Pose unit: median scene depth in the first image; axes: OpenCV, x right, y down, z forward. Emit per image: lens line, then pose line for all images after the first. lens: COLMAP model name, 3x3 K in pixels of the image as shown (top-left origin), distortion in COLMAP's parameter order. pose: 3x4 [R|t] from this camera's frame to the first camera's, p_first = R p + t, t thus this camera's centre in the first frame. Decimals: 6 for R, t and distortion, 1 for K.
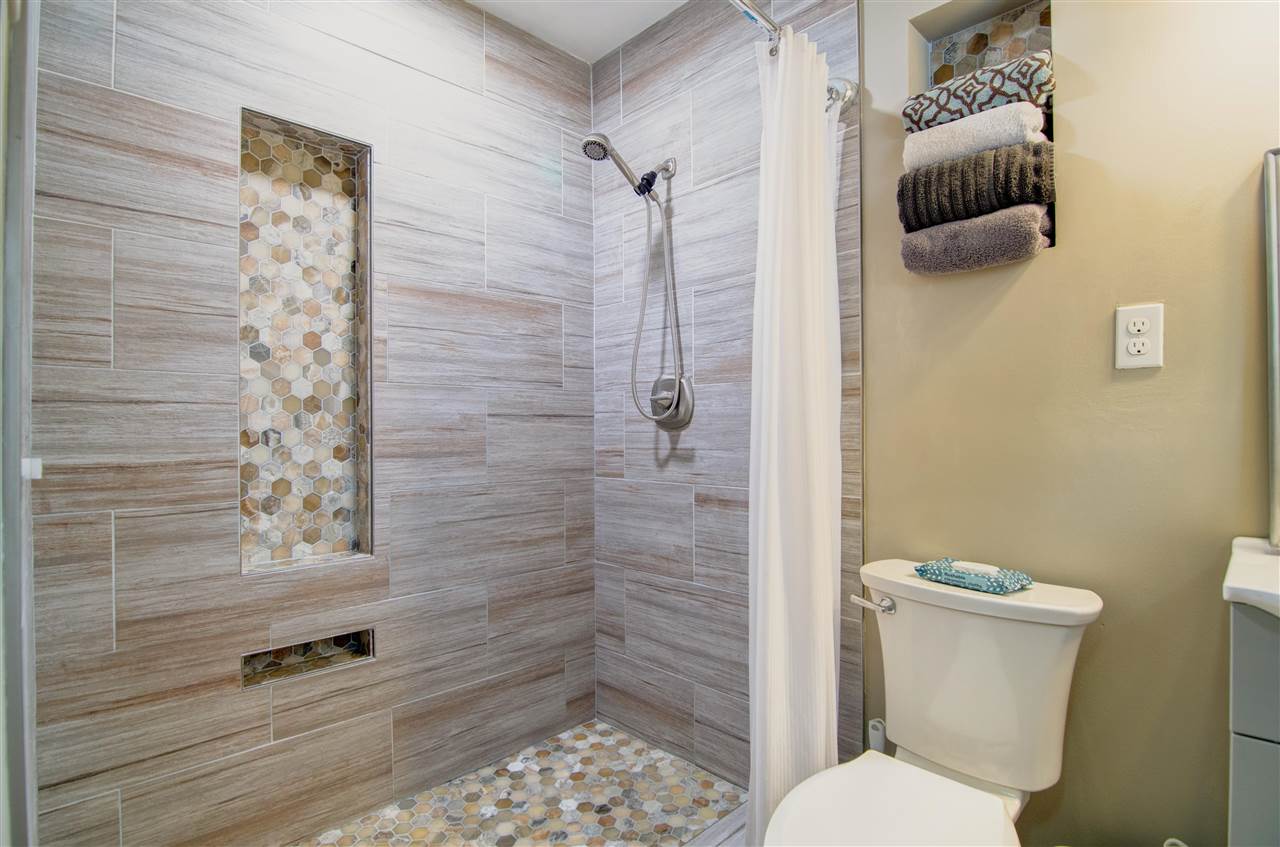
lens RADIAL K [[632.2, 0, 627.2], [0, 632.2, 430.0], [0, 0, 1]] dist [-0.008544, -0.008398]
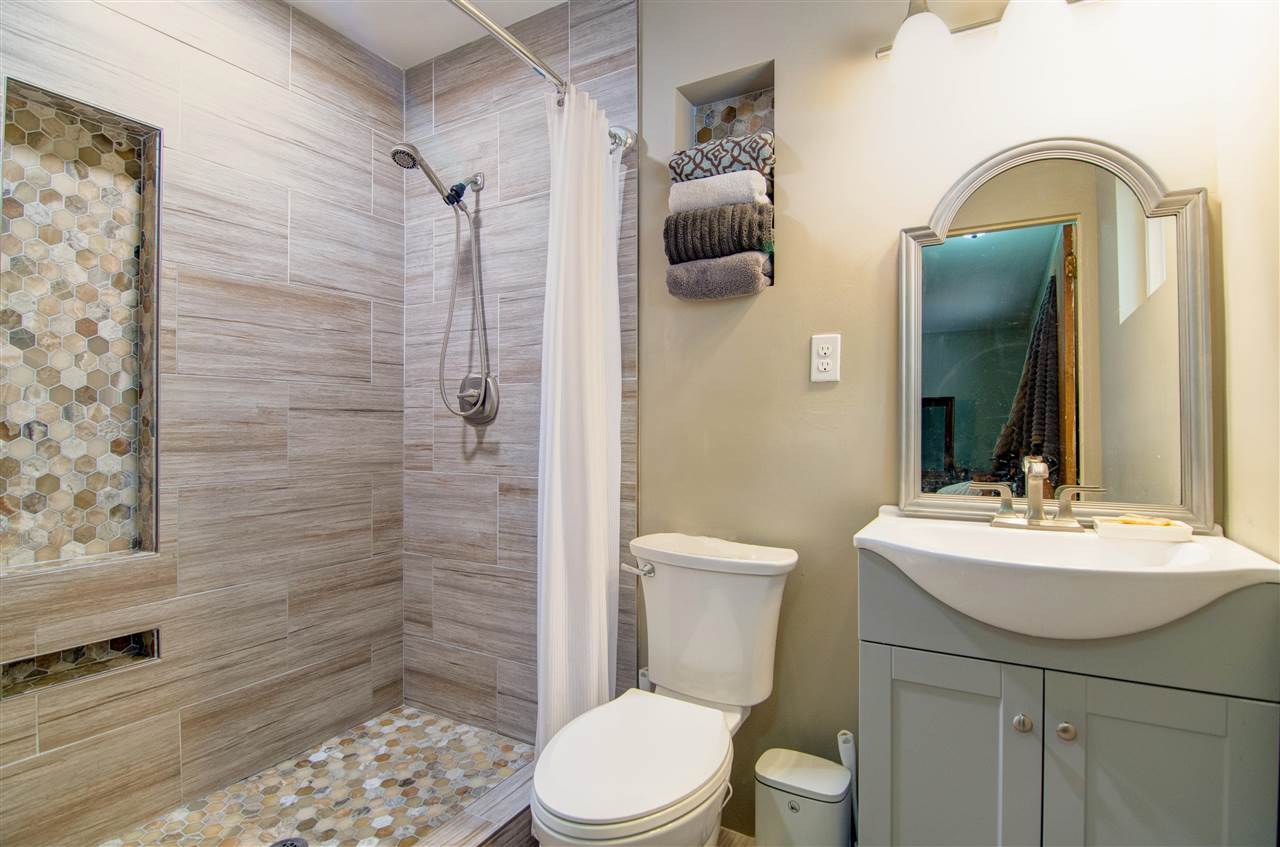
lens RADIAL K [[632.2, 0, 626.9], [0, 632.2, 423.9], [0, 0, 1]] dist [-0.008544, -0.008398]
pose [[0.963367, 0.007555, 0.268079, 0.031024], [-0.007028, 0.999971, -0.002923, -0.000953], [-0.268094, 0.000932, 0.963392, -0.123445]]
